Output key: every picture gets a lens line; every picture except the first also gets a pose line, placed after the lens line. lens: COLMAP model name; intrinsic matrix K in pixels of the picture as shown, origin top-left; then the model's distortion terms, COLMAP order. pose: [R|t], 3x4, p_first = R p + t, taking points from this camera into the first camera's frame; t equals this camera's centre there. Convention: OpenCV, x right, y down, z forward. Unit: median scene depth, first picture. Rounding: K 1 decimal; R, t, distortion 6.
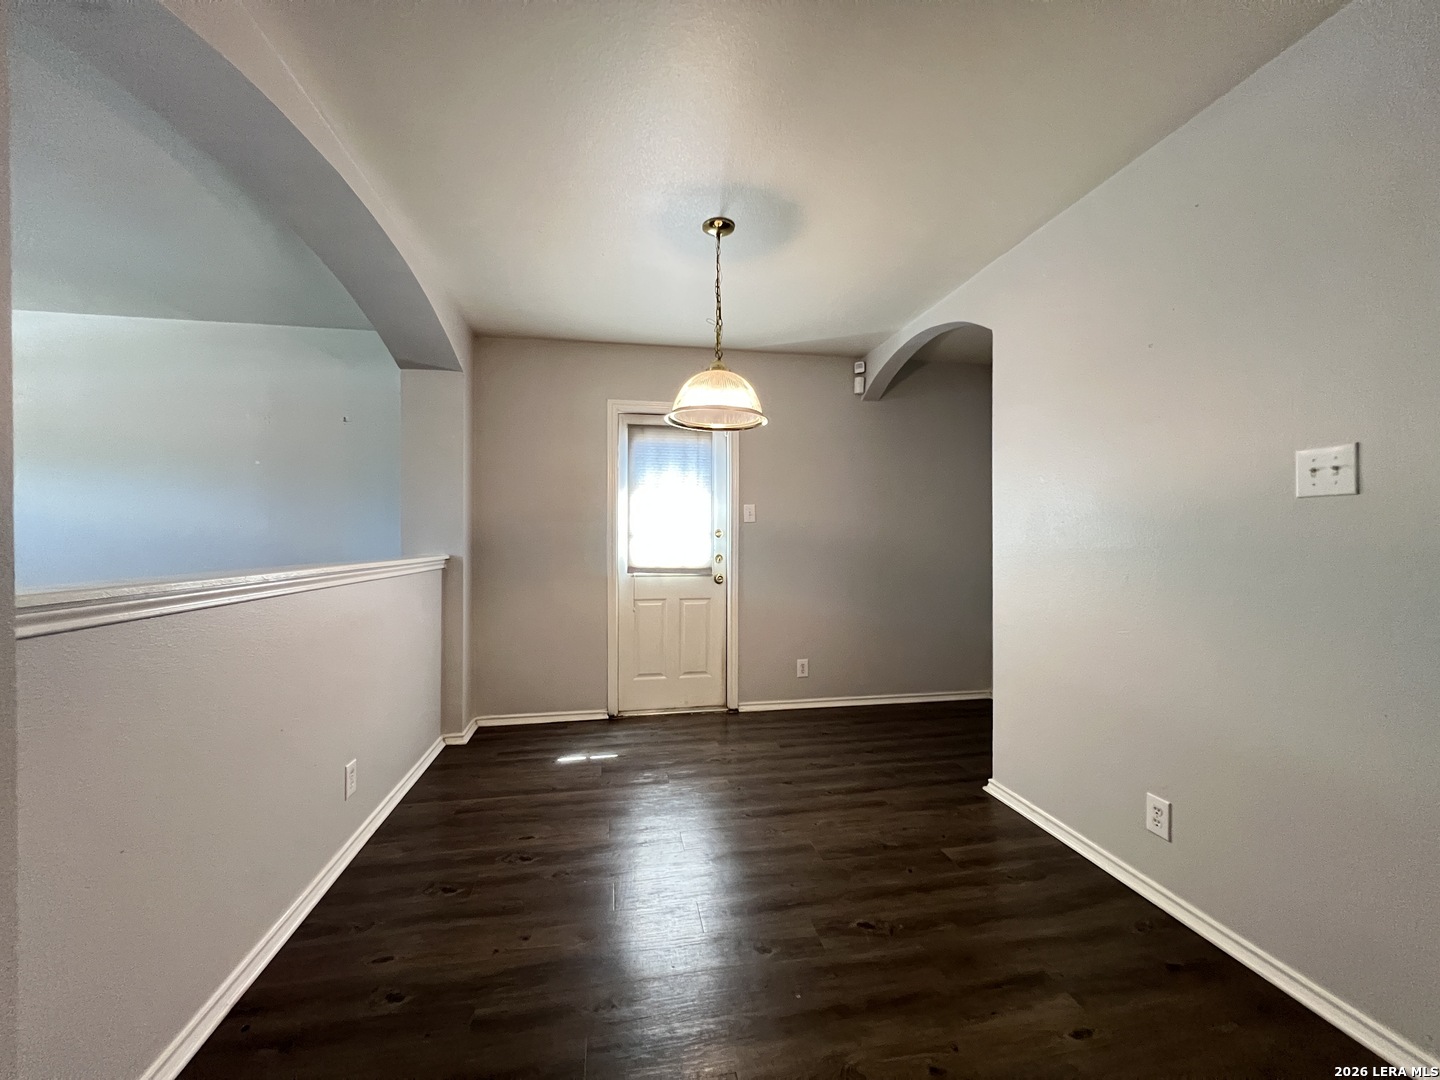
lens RADIAL K [[579.9, 0, 716.5], [0, 579.9, 538.5], [0, 0, 1]] dist [-0.001978, 0.000086]
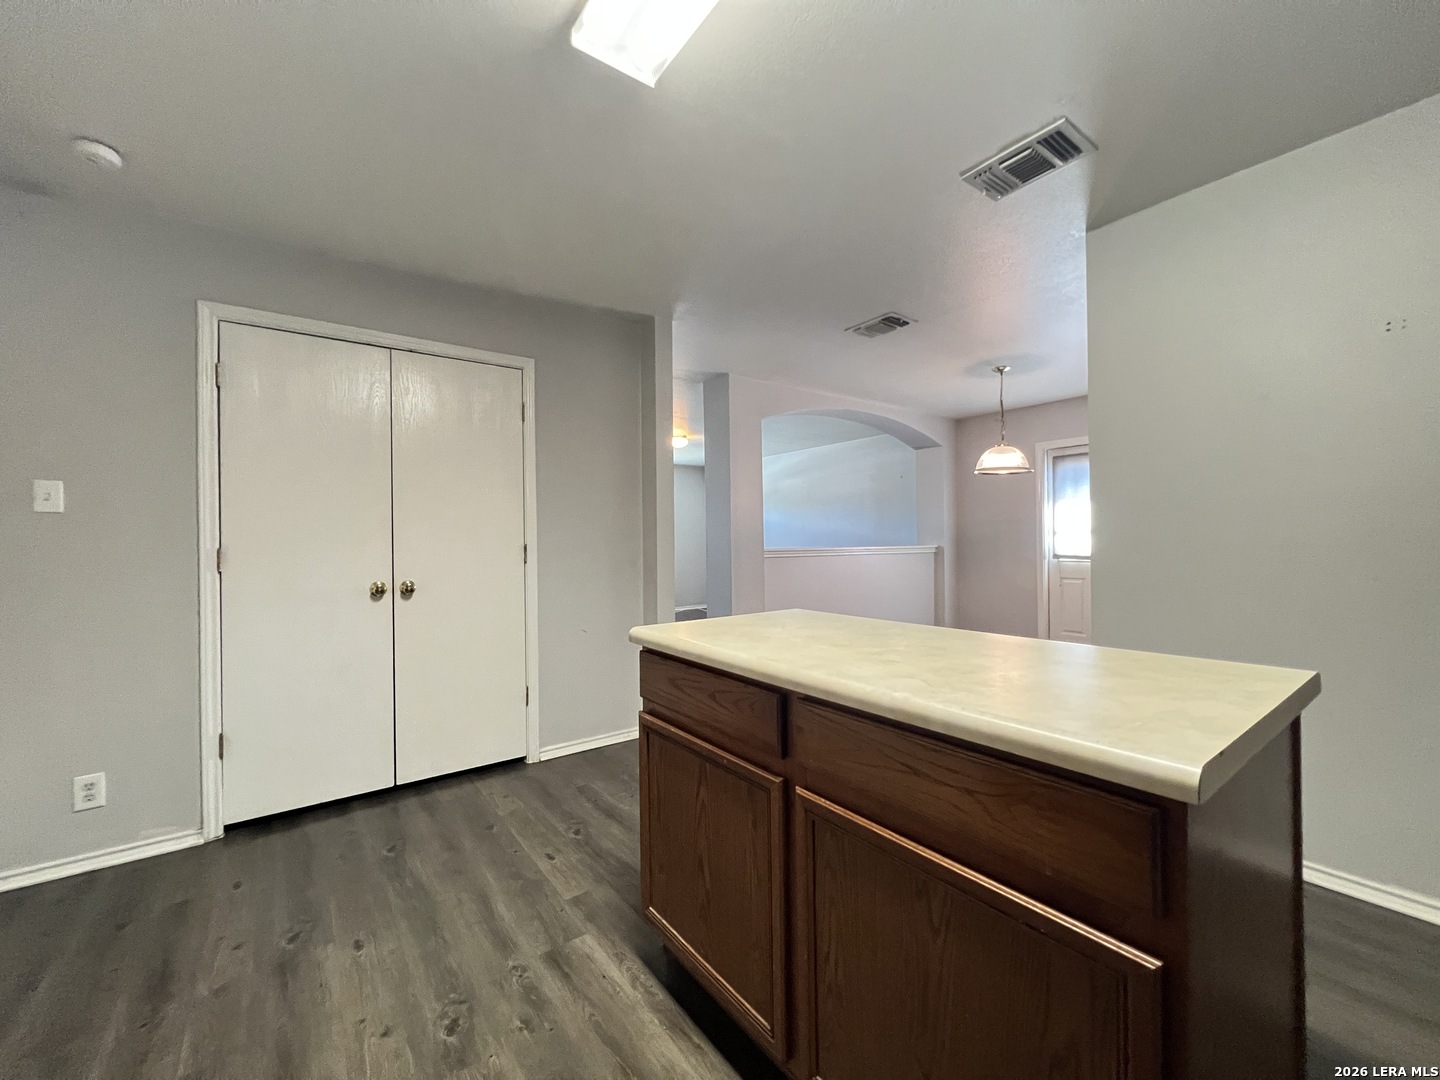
lens RADIAL K [[579.9, 0, 716.5], [0, 579.9, 538.5], [0, 0, 1]] dist [-0.001978, 0.000086]
pose [[0.443230, -0.006283, -0.896386, 0.916183], [0.010053, 0.999947, -0.002037, 0.003376], [0.896352, -0.008108, 0.443270, -0.479353]]
